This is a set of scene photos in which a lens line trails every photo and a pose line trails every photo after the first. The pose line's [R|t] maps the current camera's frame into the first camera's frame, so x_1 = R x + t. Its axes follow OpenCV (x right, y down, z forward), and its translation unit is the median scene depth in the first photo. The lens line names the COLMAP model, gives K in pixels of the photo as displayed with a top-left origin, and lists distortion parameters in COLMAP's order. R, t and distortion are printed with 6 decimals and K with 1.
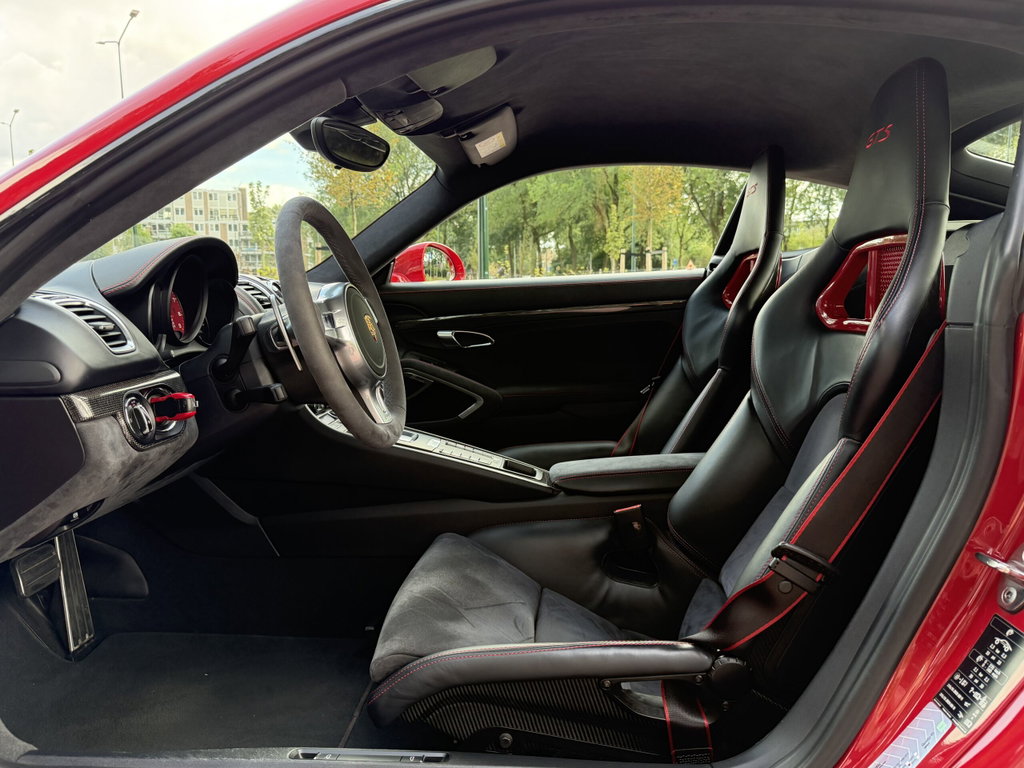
lens RADIAL K [[785.1, 0, 512.0], [0, 785.1, 384.0], [0, 0, 1]] dist [0.068749, 0.000849]
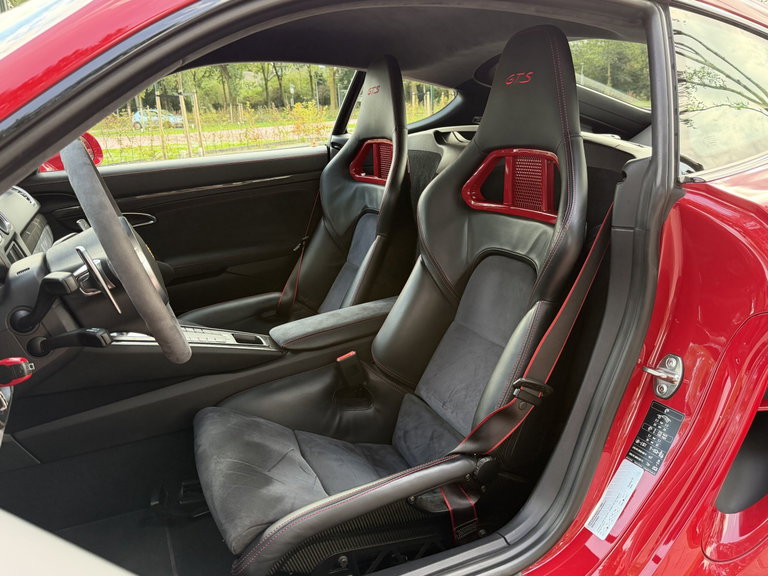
lens RADIAL K [[633.8, 0, 384.0], [0, 633.8, 288.0], [0, 0, 1]] dist [0.108649, -0.002595]
pose [[0.890831, -0.157241, 0.426257, -0.247668], [0.100275, 0.983111, 0.153094, -0.117095], [-0.443131, -0.093638, 0.891553, 0.038767]]
